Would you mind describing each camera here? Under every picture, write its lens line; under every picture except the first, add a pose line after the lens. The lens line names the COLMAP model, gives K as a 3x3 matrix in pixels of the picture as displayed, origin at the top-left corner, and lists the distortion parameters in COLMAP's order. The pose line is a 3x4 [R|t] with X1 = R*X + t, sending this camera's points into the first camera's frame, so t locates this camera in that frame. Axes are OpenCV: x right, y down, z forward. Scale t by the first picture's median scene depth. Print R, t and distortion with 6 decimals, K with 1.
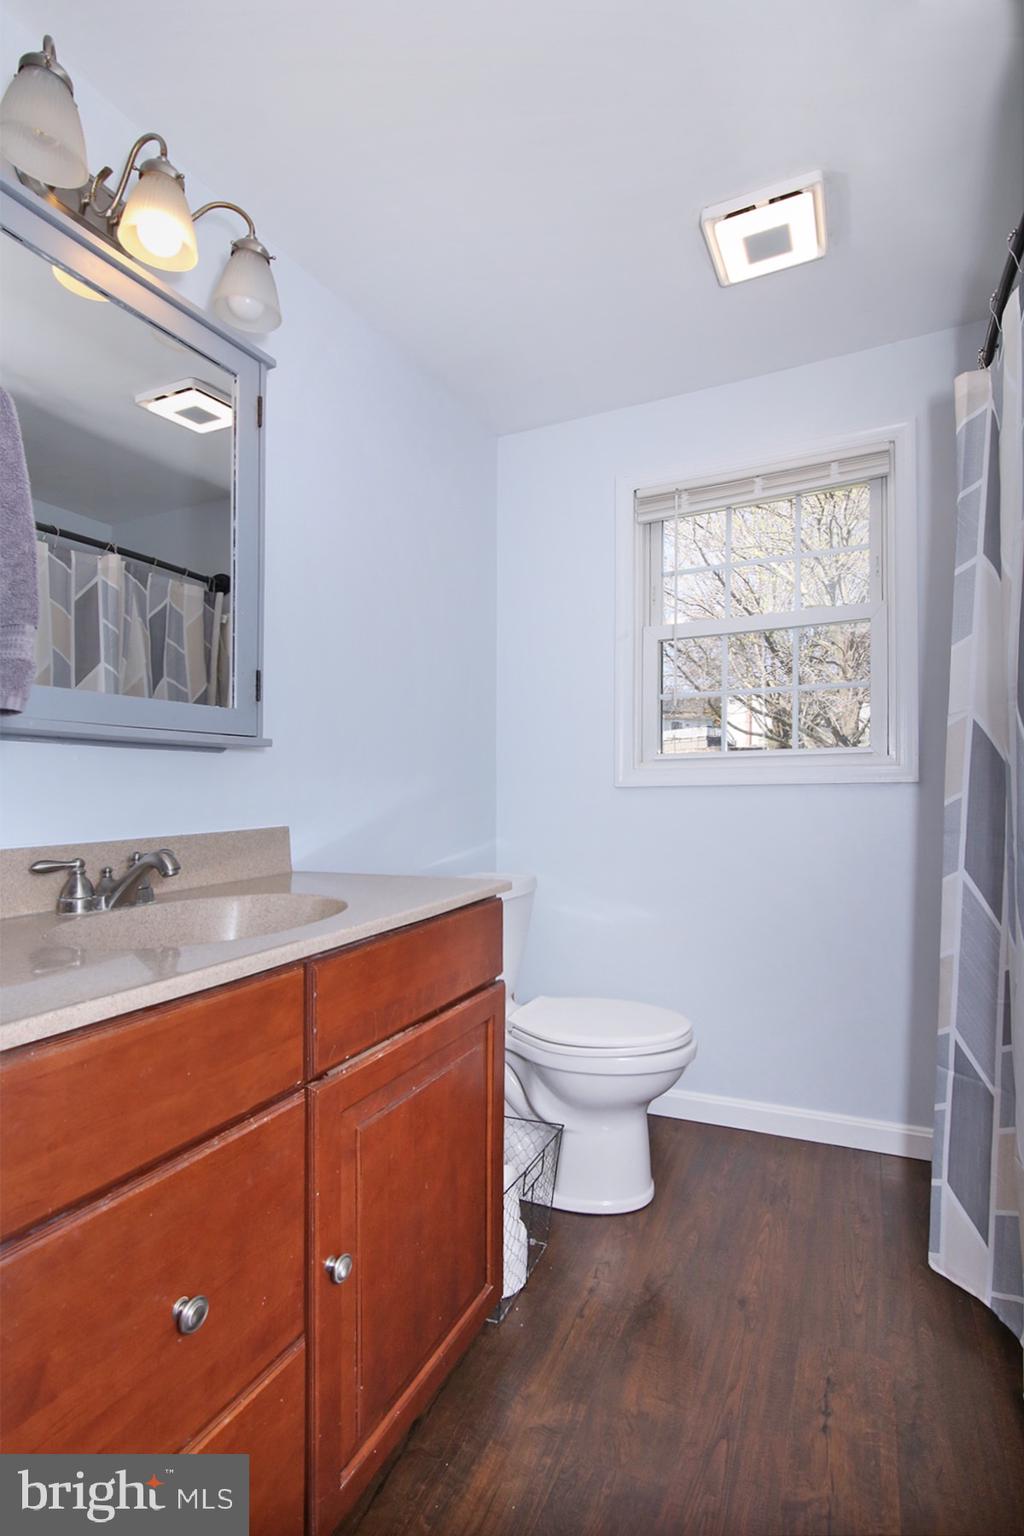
lens RADIAL K [[726.9, 0, 534.0], [0, 726.9, 767.7], [0, 0, 1]] dist [-0.000493, -0.010395]
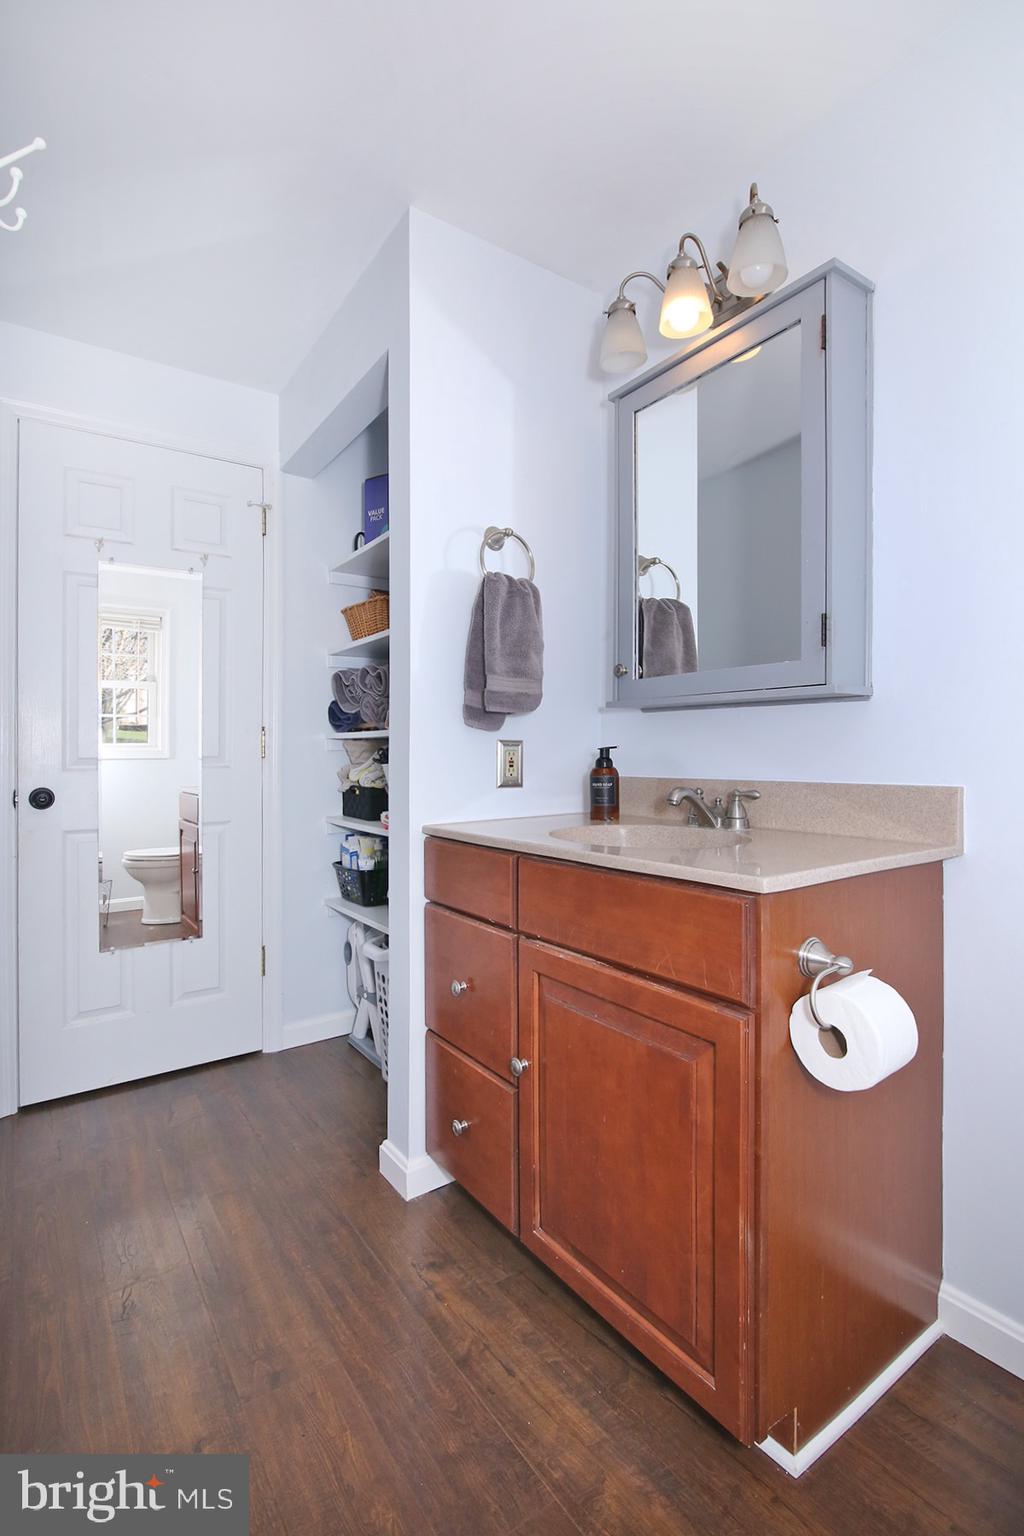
lens RADIAL K [[726.9, 0, 534.0], [0, 726.9, 767.7], [0, 0, 1]] dist [-0.000493, -0.010395]
pose [[-0.484956, 0.031891, -0.873957, 0.800821], [0.028128, 0.999387, 0.020860, 0.045652], [0.874086, -0.014467, -0.485556, 1.427576]]
